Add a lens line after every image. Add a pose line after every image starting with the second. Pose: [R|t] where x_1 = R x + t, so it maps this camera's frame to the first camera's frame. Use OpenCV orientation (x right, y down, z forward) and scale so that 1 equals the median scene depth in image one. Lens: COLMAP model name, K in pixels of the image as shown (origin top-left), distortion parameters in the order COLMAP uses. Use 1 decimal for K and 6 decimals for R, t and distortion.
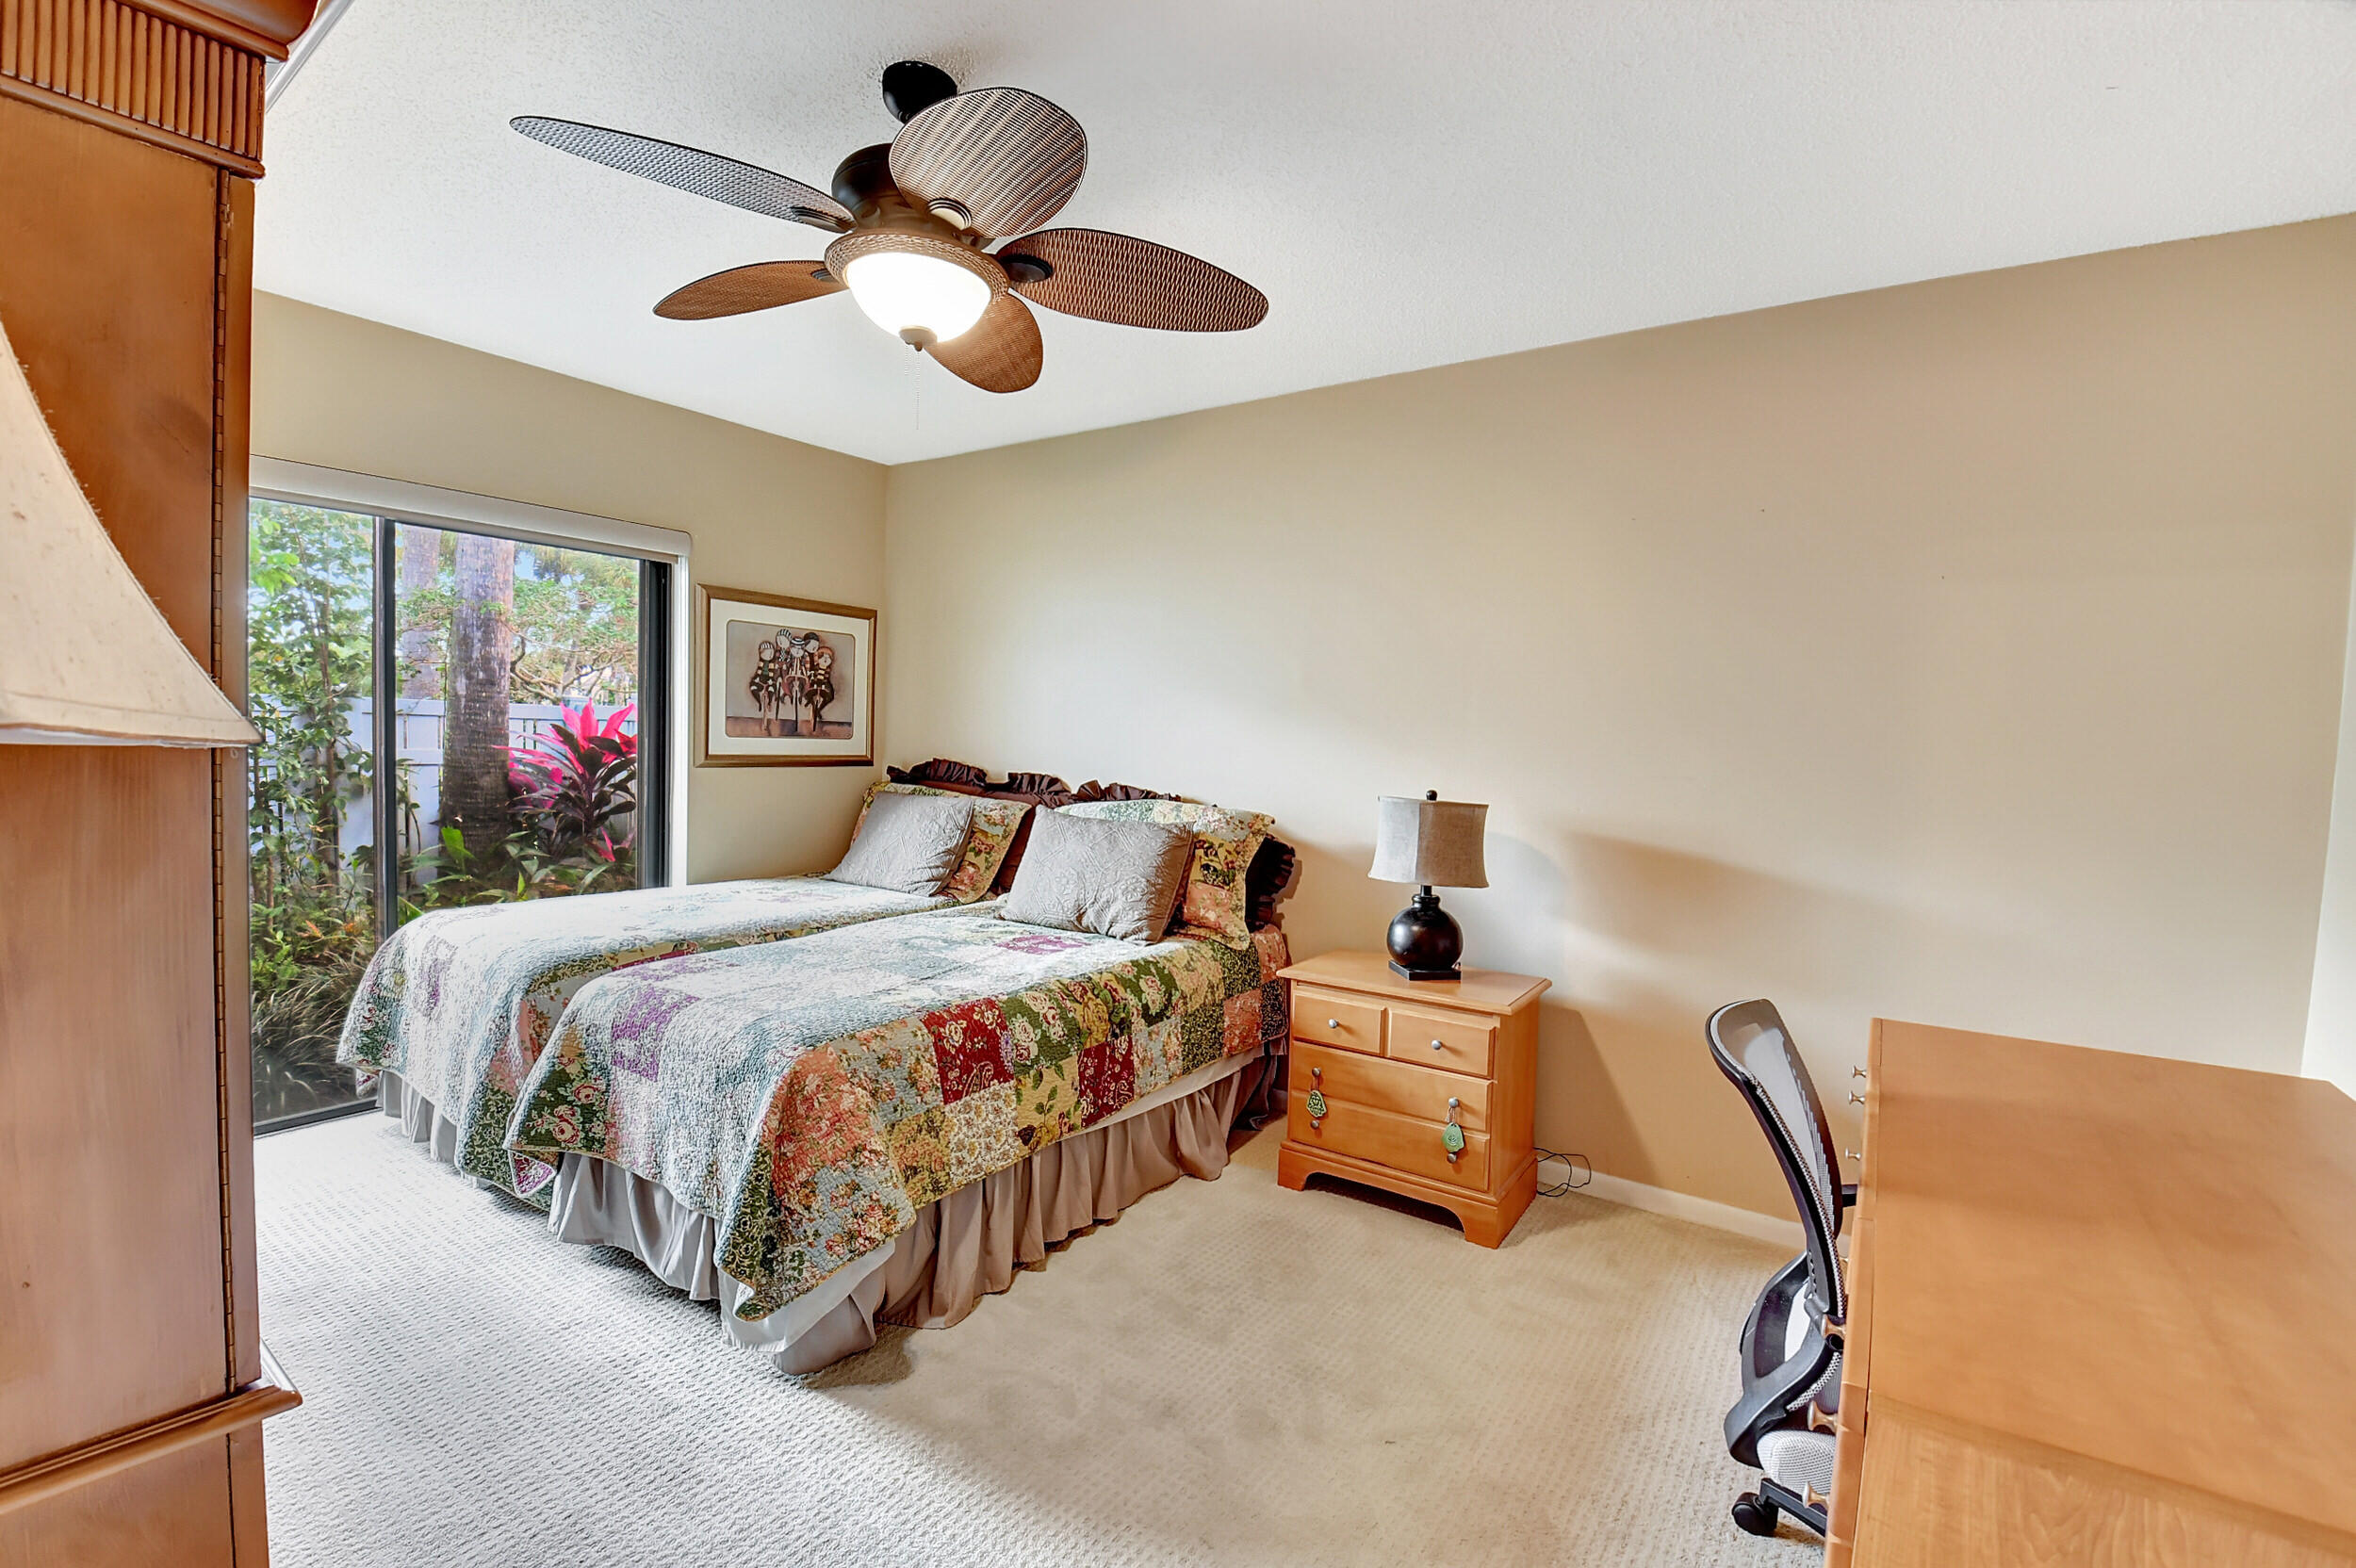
lens RADIAL K [[1069.8, 0, 1199.0], [0, 1069.8, 782.0], [0, 0, 1]] dist [0.000658, -0.016977]
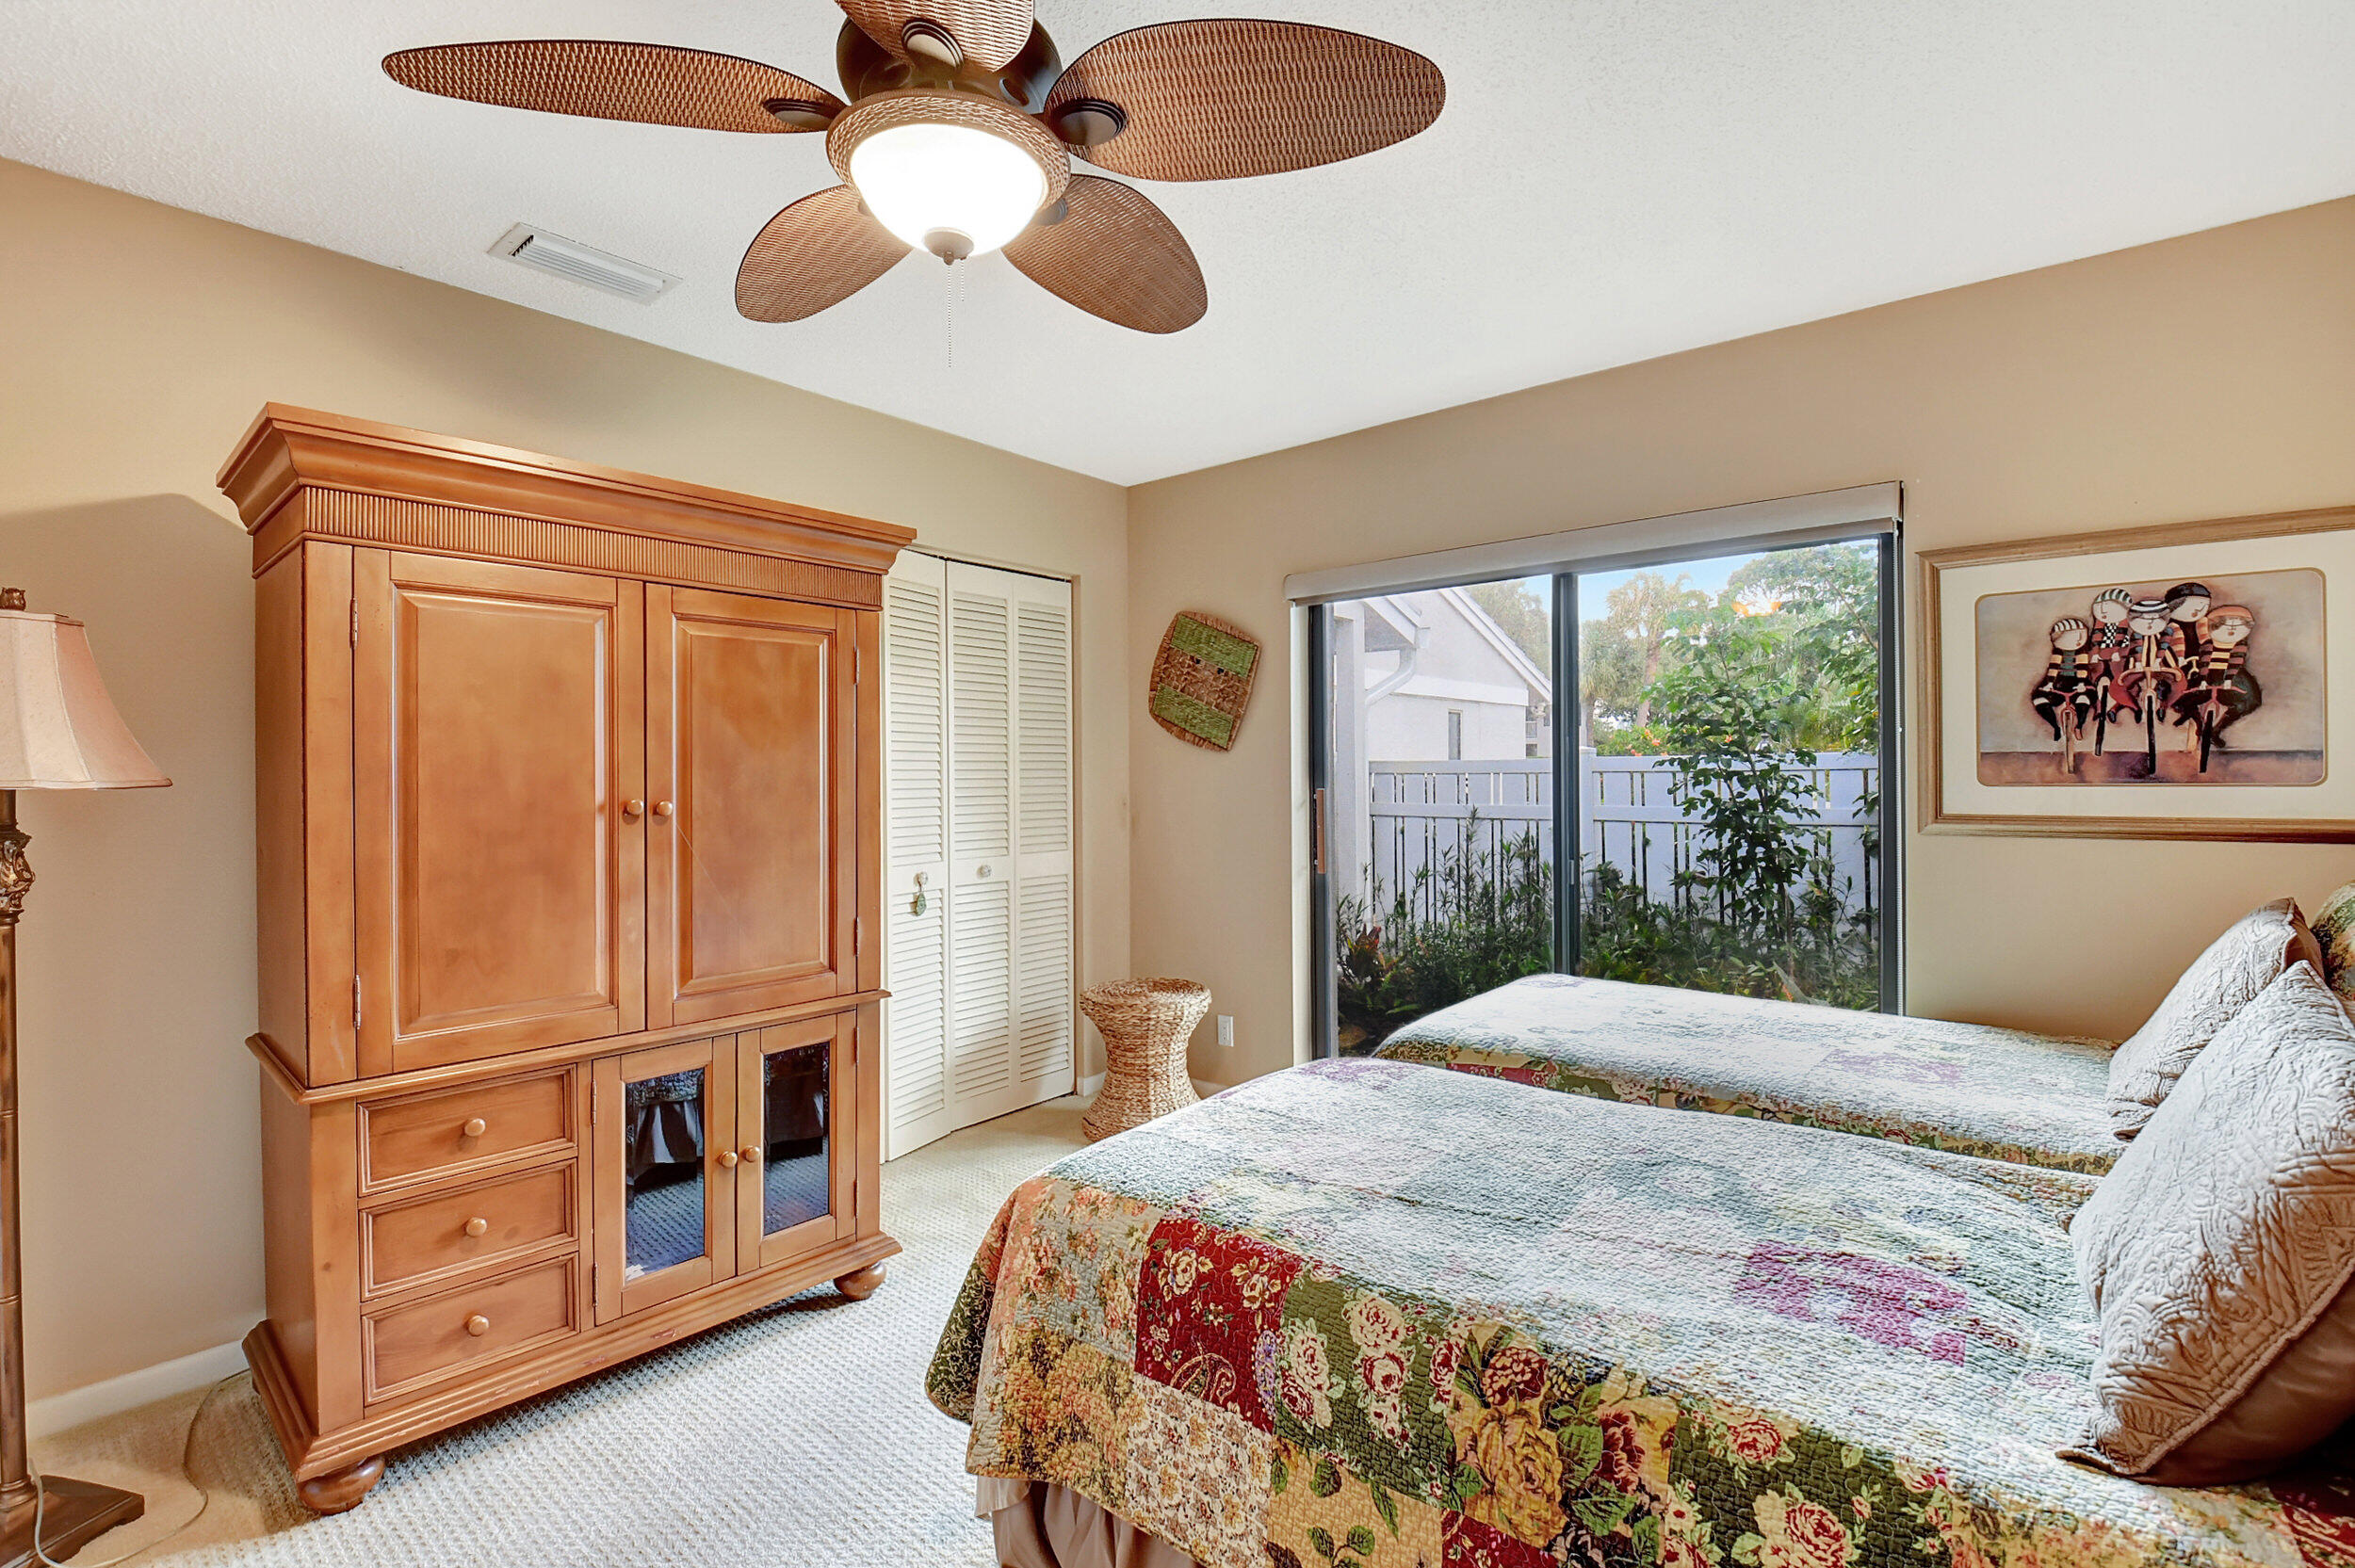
lens RADIAL K [[1069.2, 0, 1198.5], [0, 1069.2, 782.0], [0, 0, 1]] dist [0.000658, -0.016977]
pose [[-0.115792, -0.025856, -0.992937, 0.210487], [-0.039686, 0.998983, -0.021386, -0.013544], [0.992480, 0.036930, -0.116700, 0.613972]]
